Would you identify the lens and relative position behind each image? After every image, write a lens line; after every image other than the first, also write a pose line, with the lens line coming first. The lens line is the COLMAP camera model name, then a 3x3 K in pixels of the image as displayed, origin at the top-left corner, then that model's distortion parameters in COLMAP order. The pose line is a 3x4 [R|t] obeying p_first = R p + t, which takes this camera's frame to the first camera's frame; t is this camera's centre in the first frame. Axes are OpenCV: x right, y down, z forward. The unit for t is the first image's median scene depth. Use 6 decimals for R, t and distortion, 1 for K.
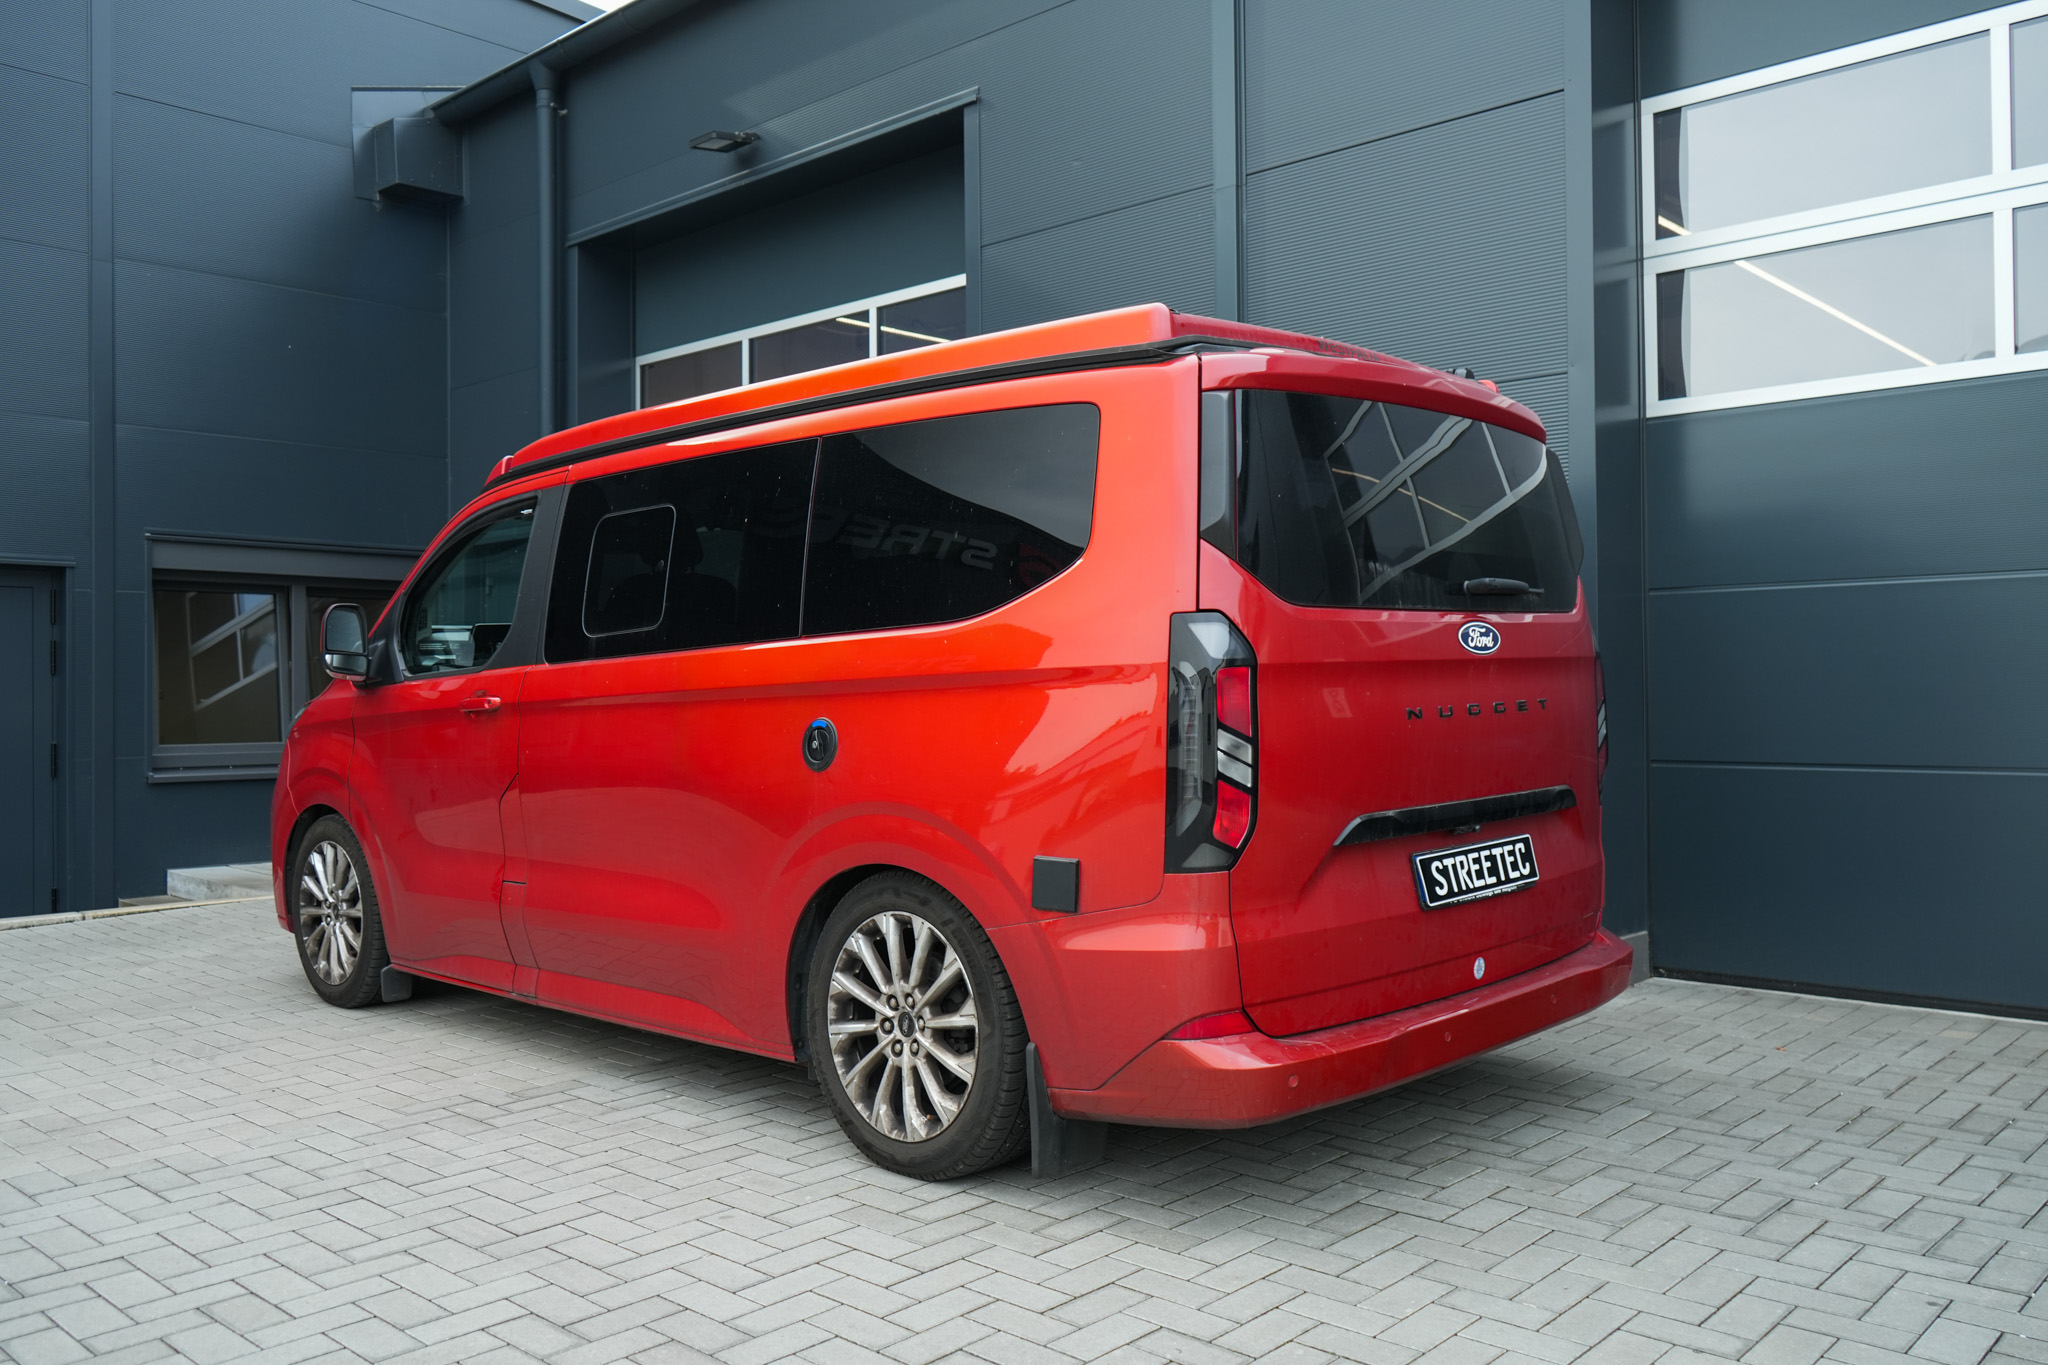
lens RADIAL K [[1641.5, 0, 1024.9], [0, 1641.5, 676.2], [0, 0, 1]] dist [-0.017371, 0.012038]
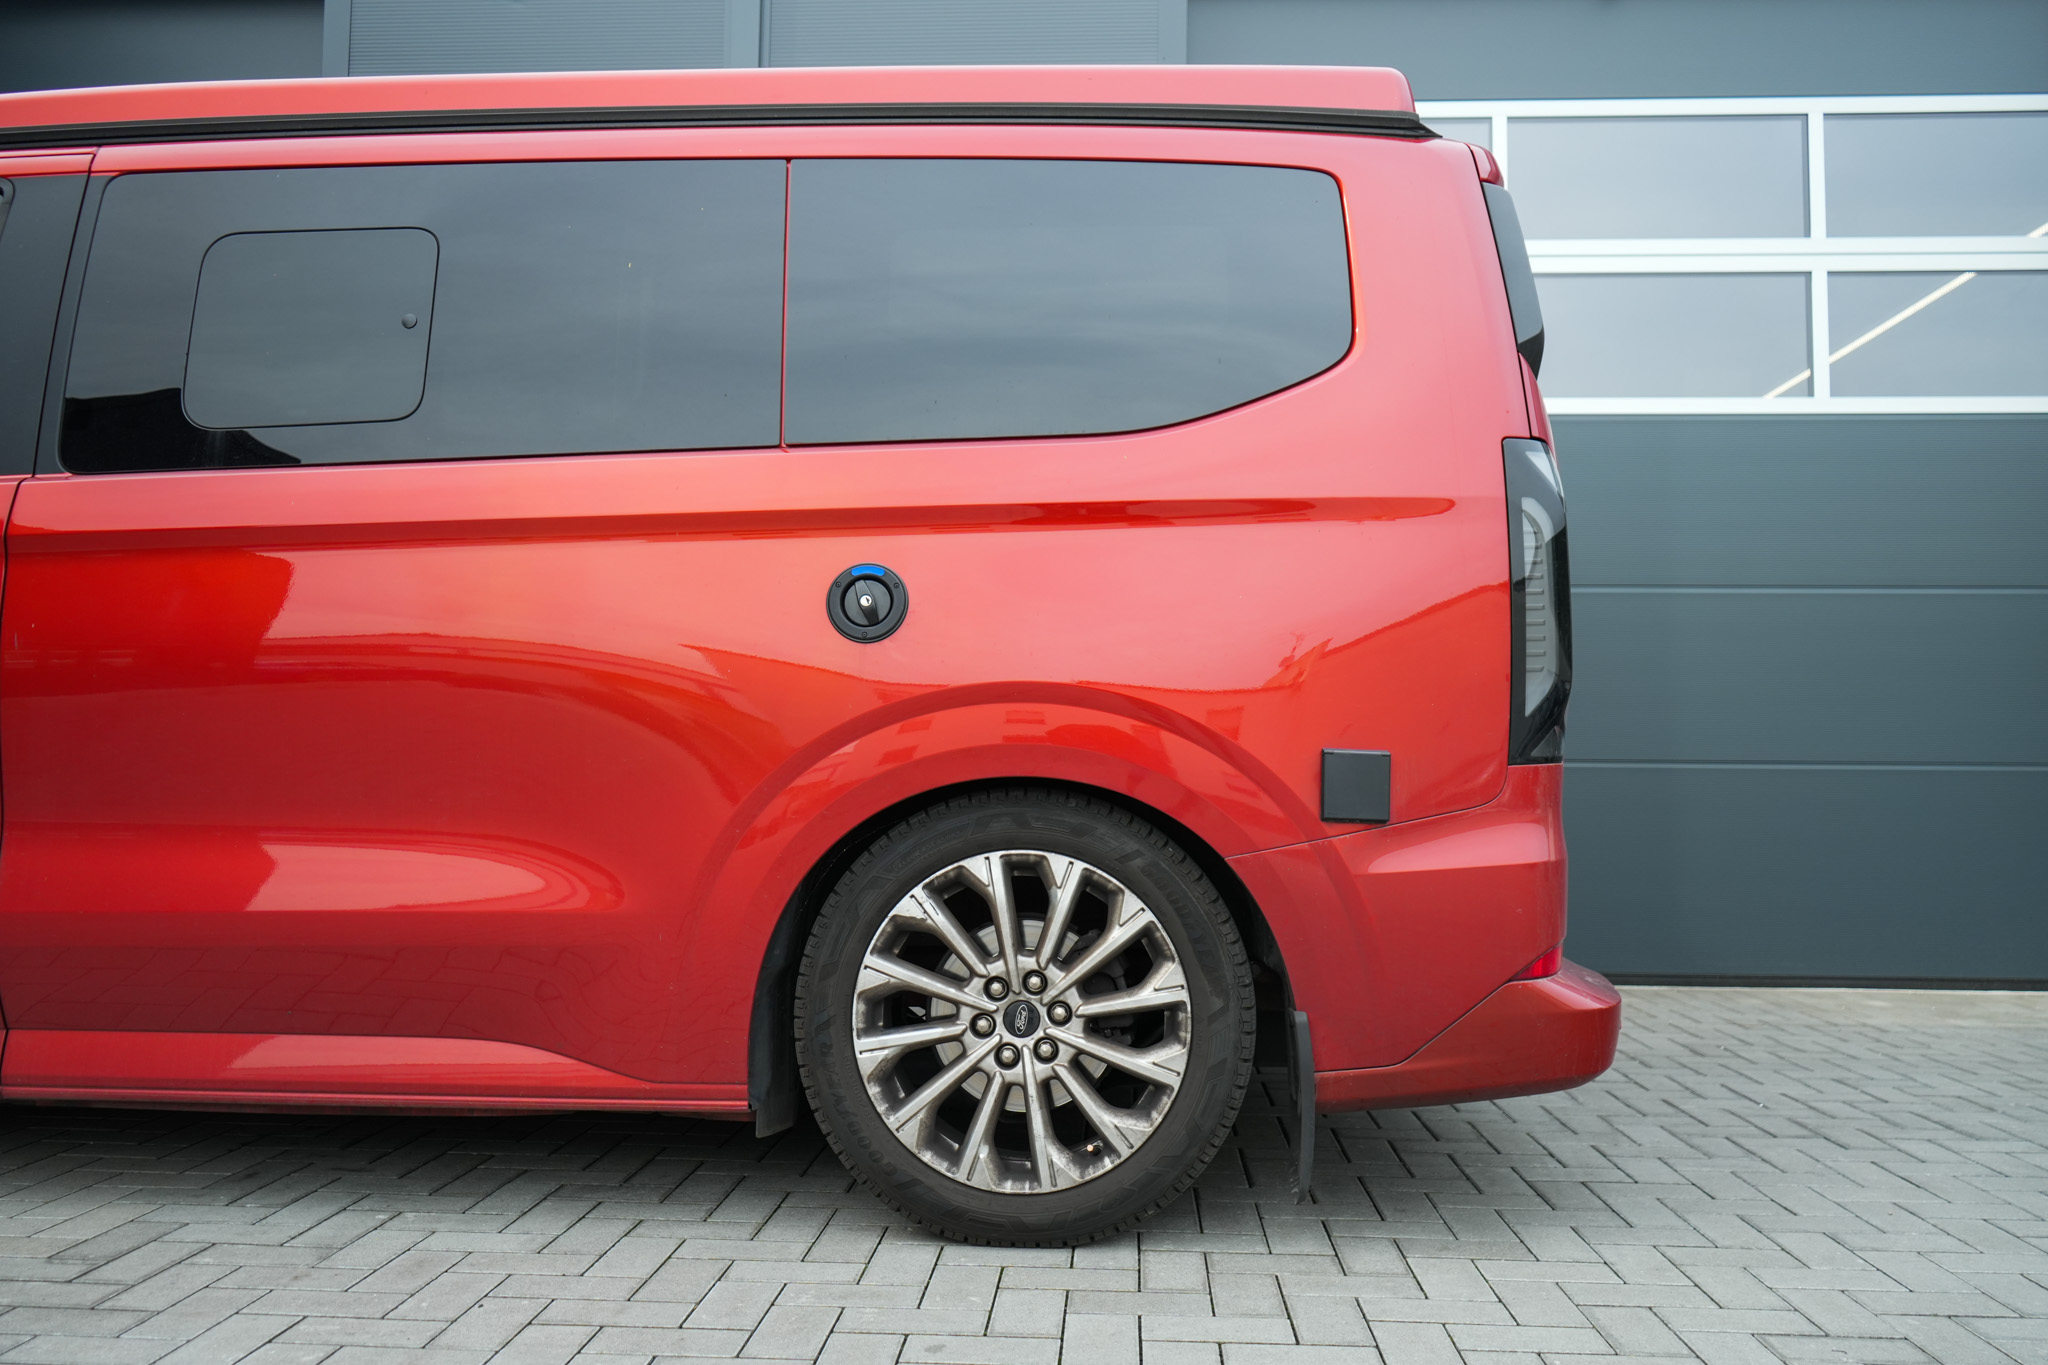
lens RADIAL K [[1641.5, 0, 1024.9], [0, 1641.5, 676.2], [0, 0, 1]] dist [-0.017371, 0.012038]
pose [[0.766147, 0.058636, 0.639985, -0.508783], [-0.021743, 0.997624, -0.065374, 0.115637], [-0.642298, 0.036170, 0.765601, 0.476344]]
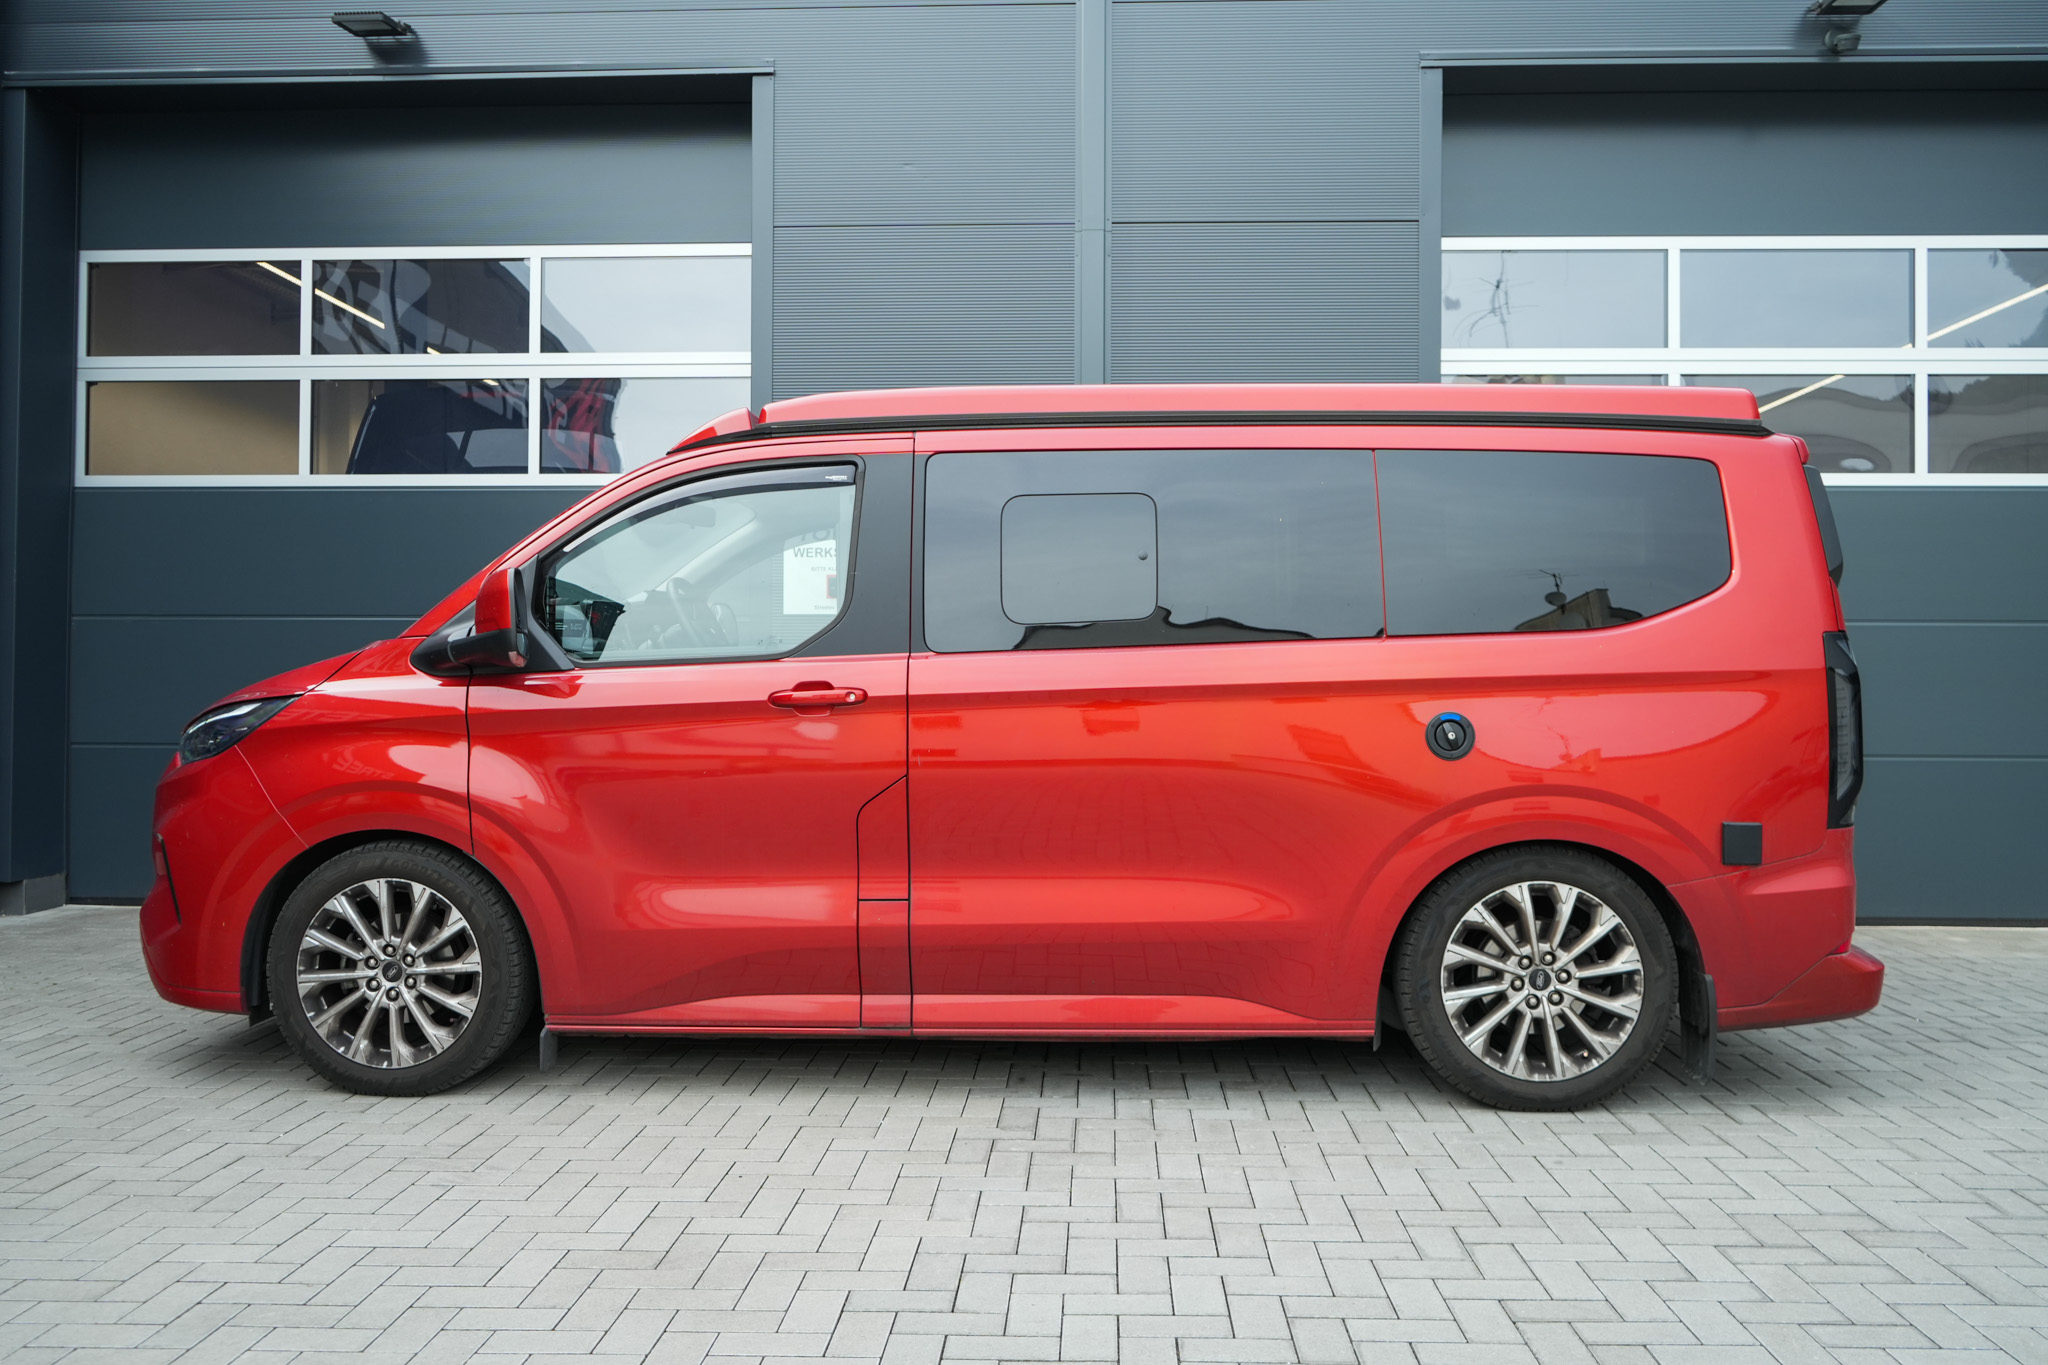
lens RADIAL K [[1637.1, 0, 1024.0], [0, 1637.1, 682.5], [0, 0, 1]] dist [-0.009358, 0.004861]
pose [[0.757627, 0.014359, 0.652529, -1.089398], [-0.013248, 0.999890, -0.006620, 0.016983], [-0.652553, -0.003629, 0.757735, 0.369128]]
